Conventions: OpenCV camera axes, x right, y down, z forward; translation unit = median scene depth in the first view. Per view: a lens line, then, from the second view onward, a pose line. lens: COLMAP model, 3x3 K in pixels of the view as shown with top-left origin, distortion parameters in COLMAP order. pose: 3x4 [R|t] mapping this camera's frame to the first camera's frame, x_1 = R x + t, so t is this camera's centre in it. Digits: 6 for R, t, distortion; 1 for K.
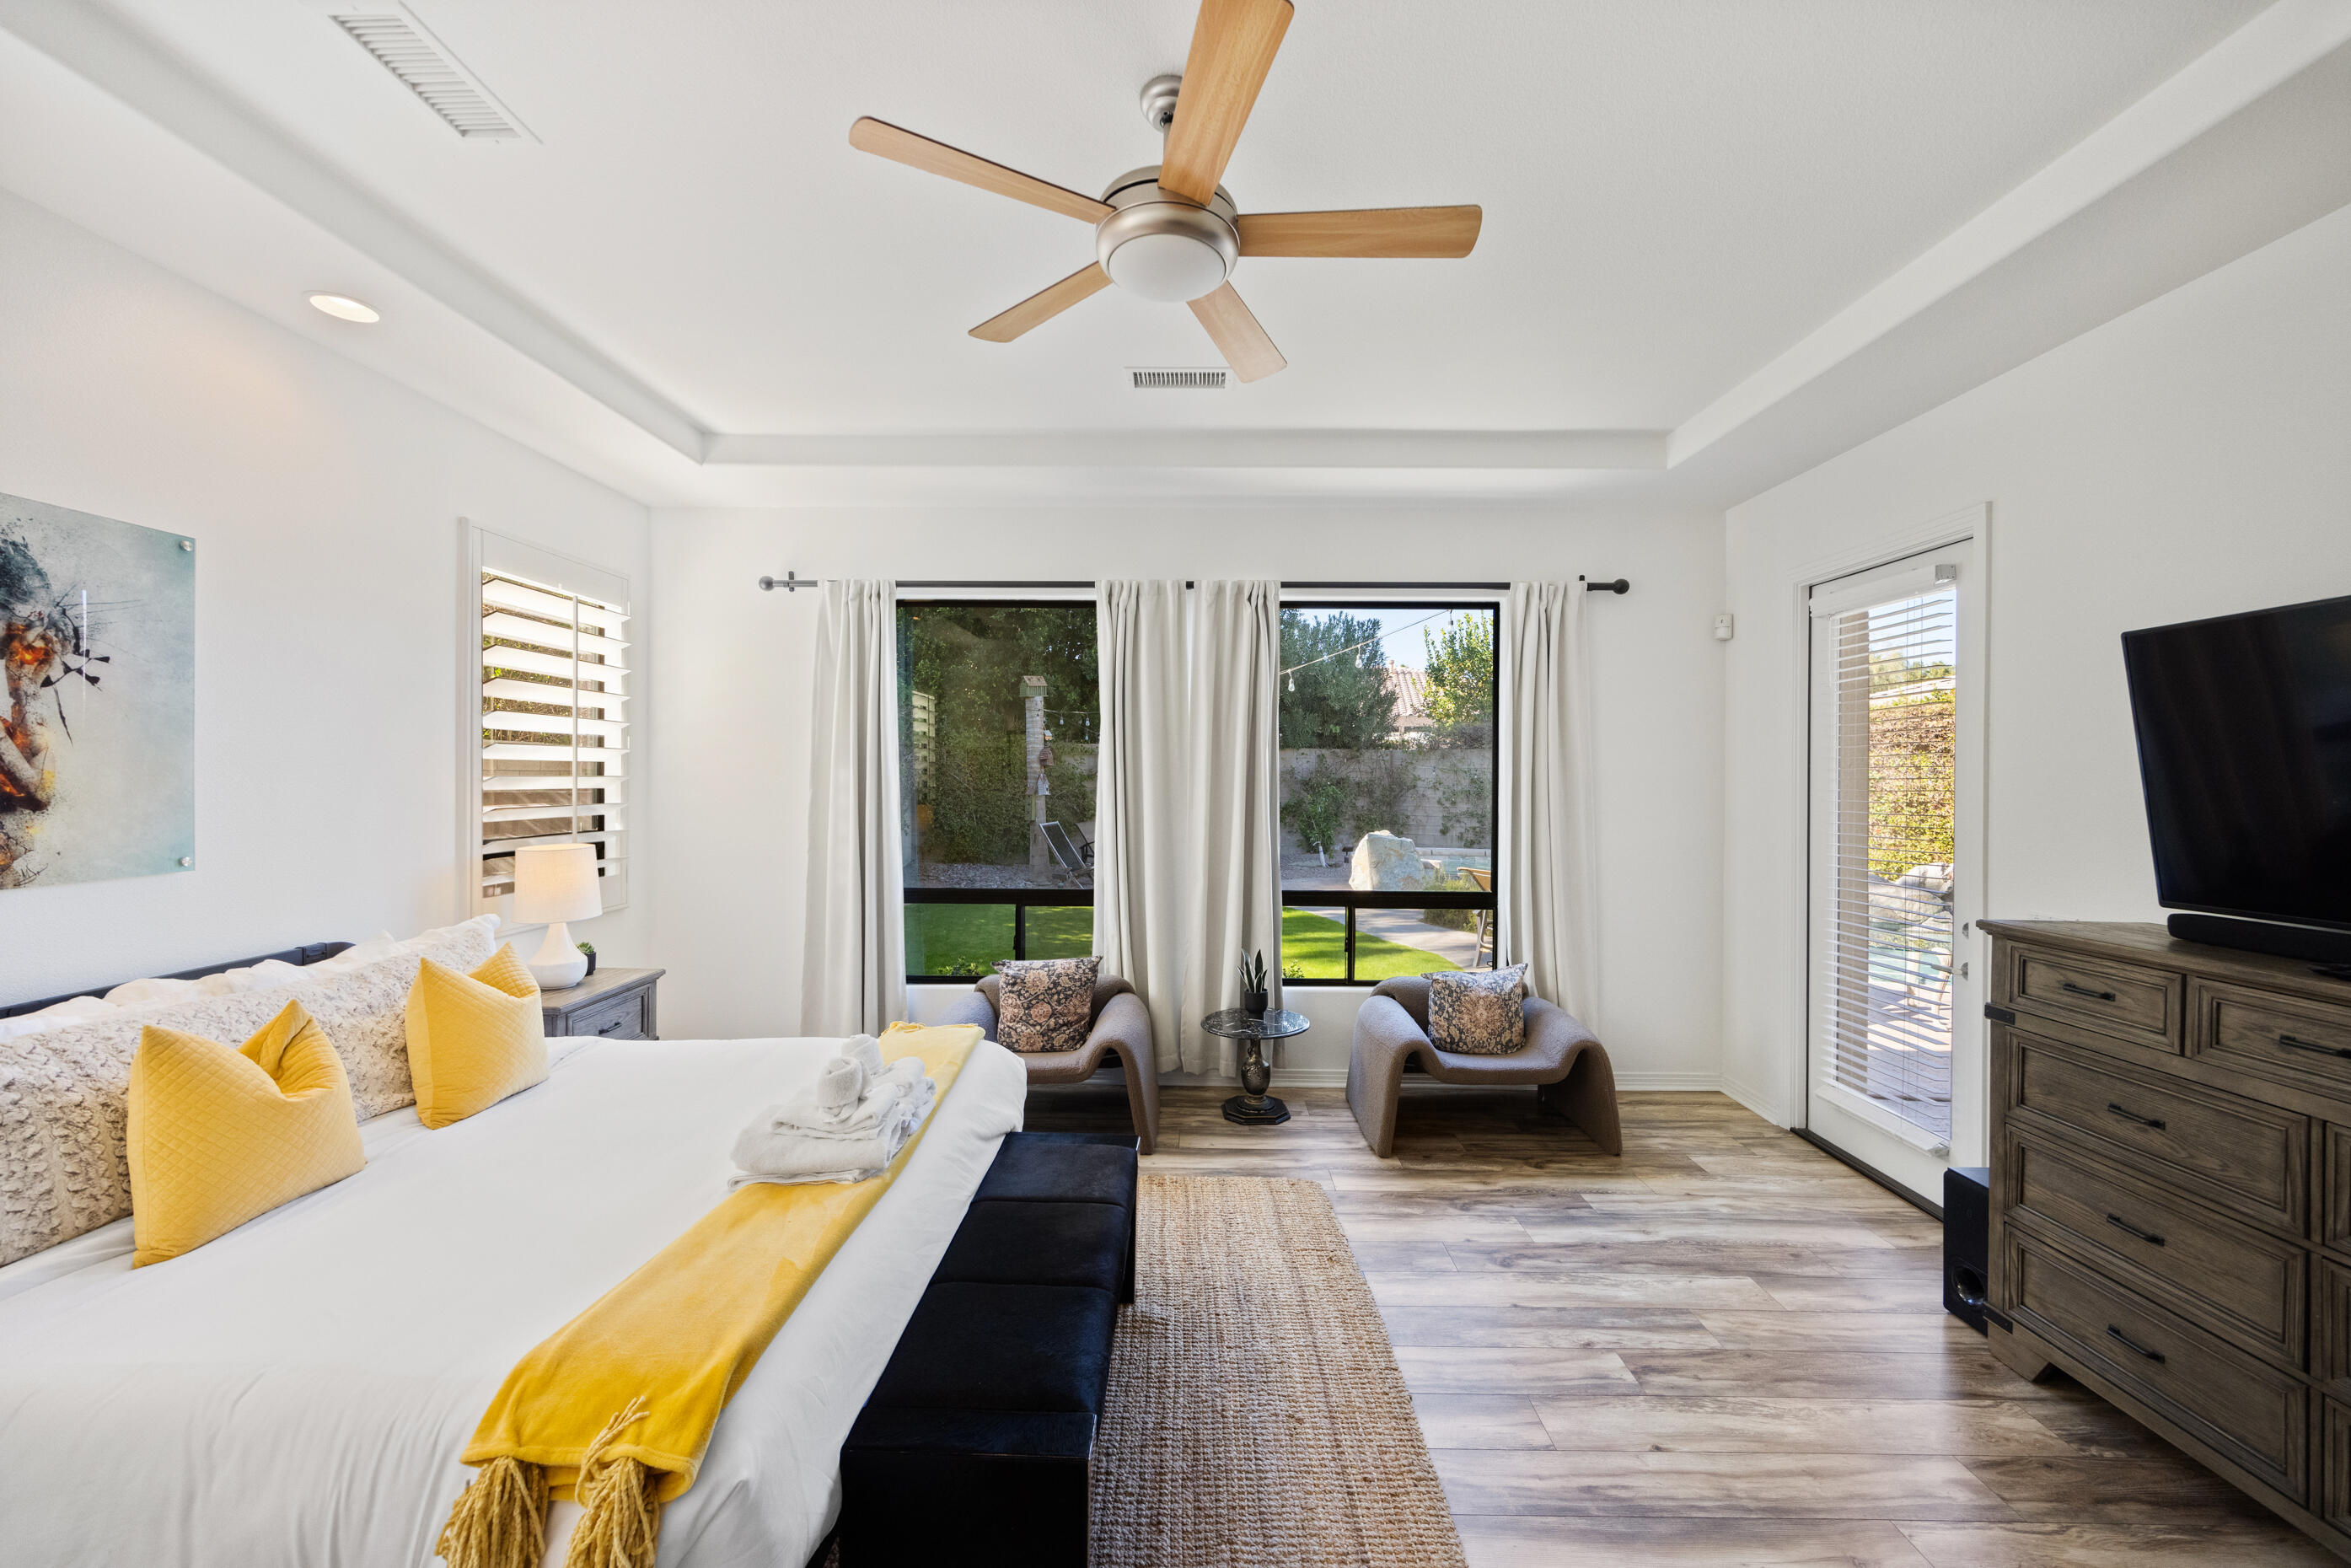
lens RADIAL K [[932.0, 0, 1185.0], [0, 932.0, 781.9], [0, 0, 1]] dist [-0.001522, 0.000197]
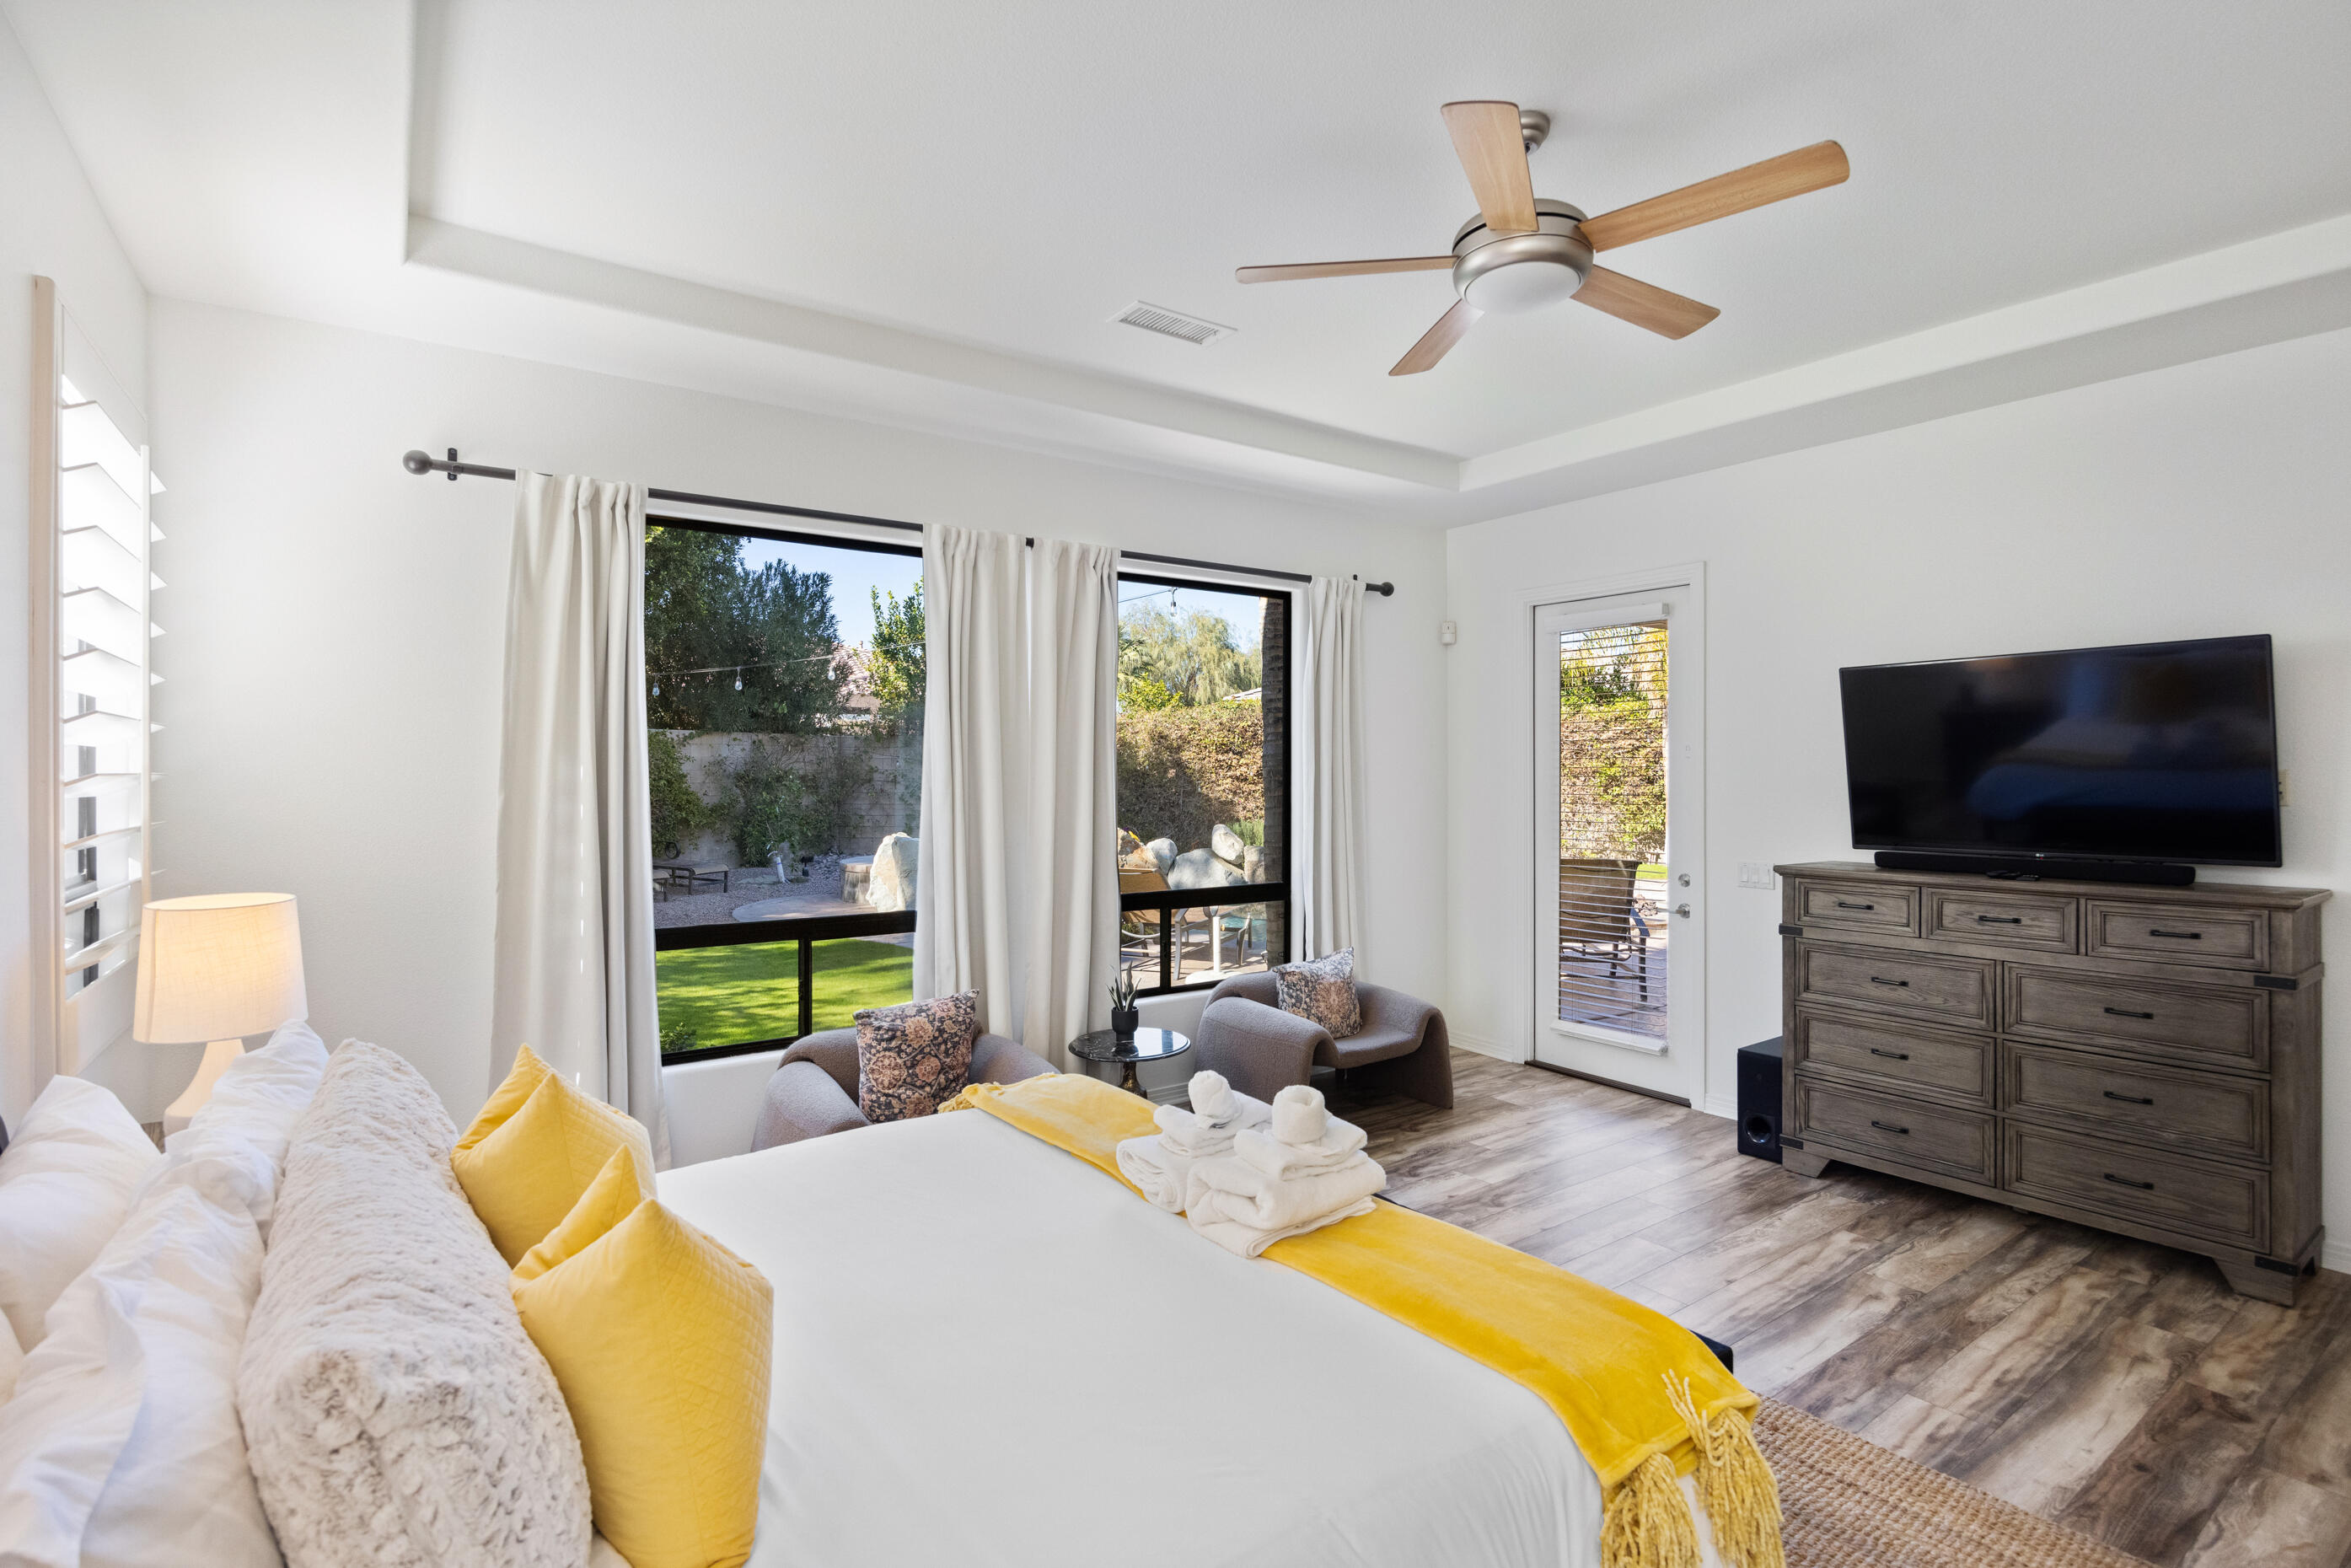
lens RADIAL K [[1150.1, 0, 1163.0], [0, 1150.1, 771.2], [0, 0, 1]] dist [-0.014471, 0.000148]
pose [[0.799334, -0.007439, 0.600841, -0.585208], [0.009248, 0.999957, 0.000077, -0.002618], [-0.600816, 0.005495, 0.799369, 0.105691]]
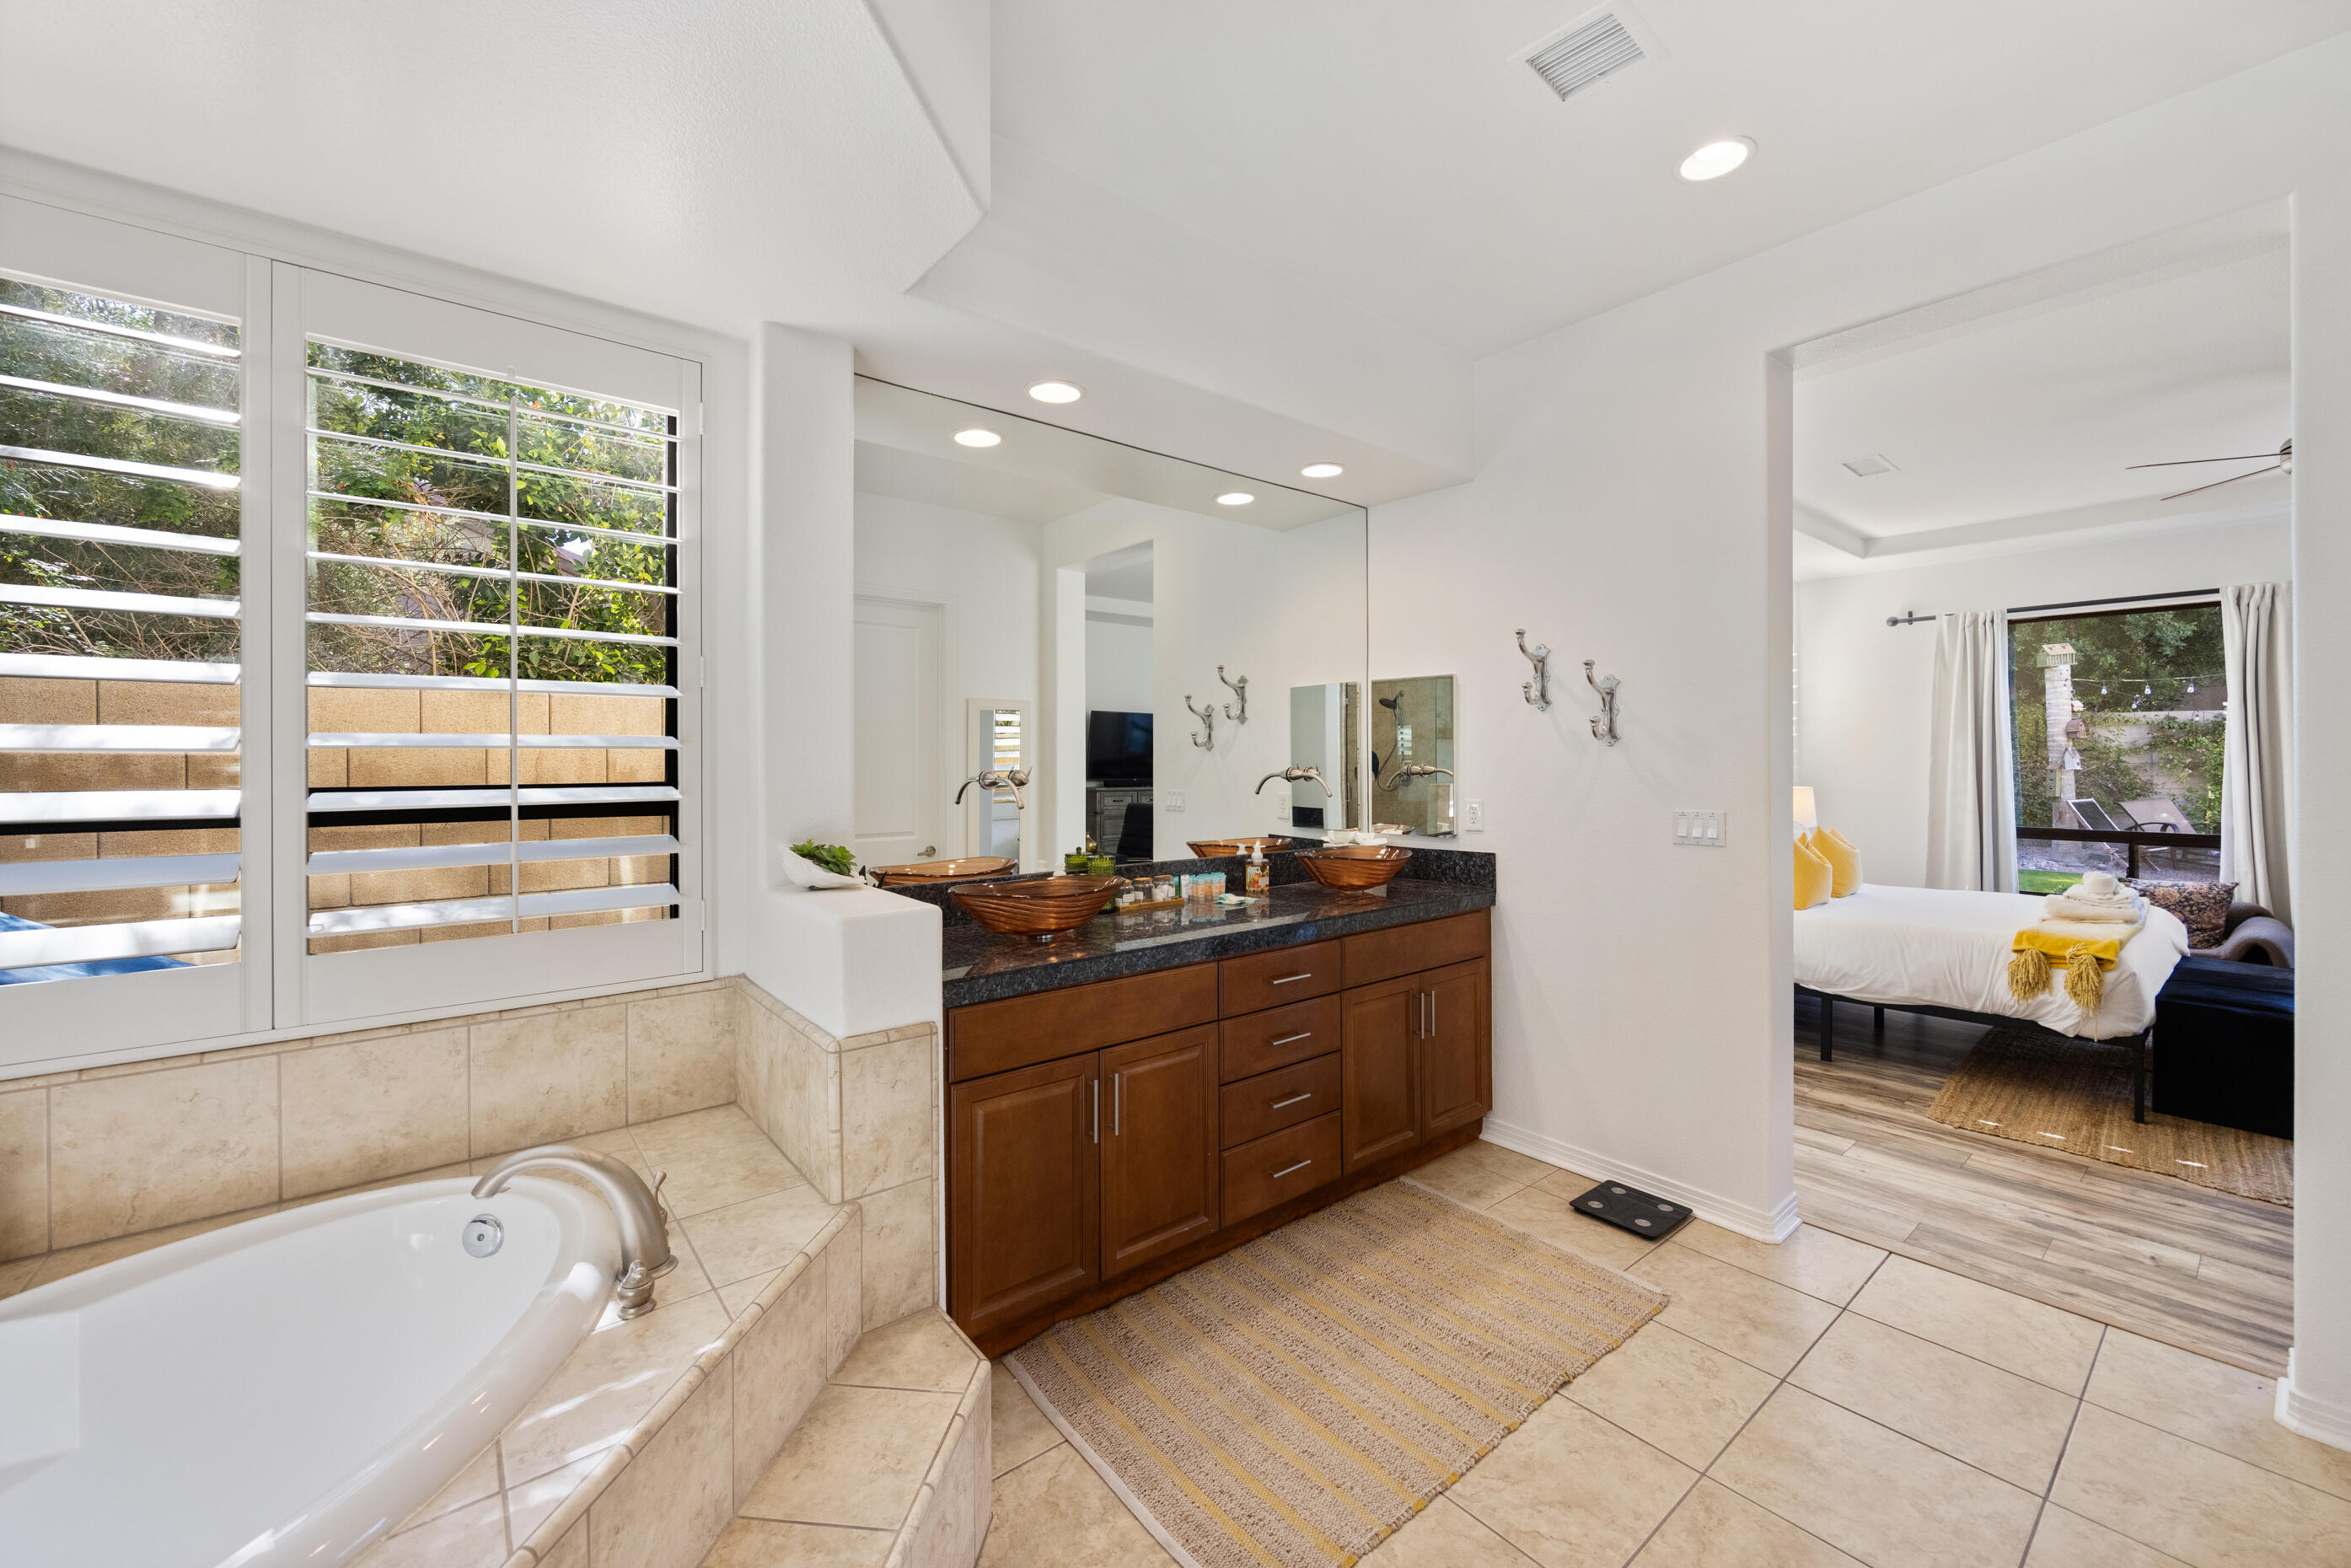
lens RADIAL K [[932.0, 0, 1164.0], [0, 932.0, 764.8], [0, 0, 1]] dist [-0.001522, 0.000197]
pose [[0.638207, -0.008779, -0.769815, -0.046918], [0.008305, 0.999955, -0.004518, 0.019418], [0.769820, -0.003509, 0.638251, -1.009550]]
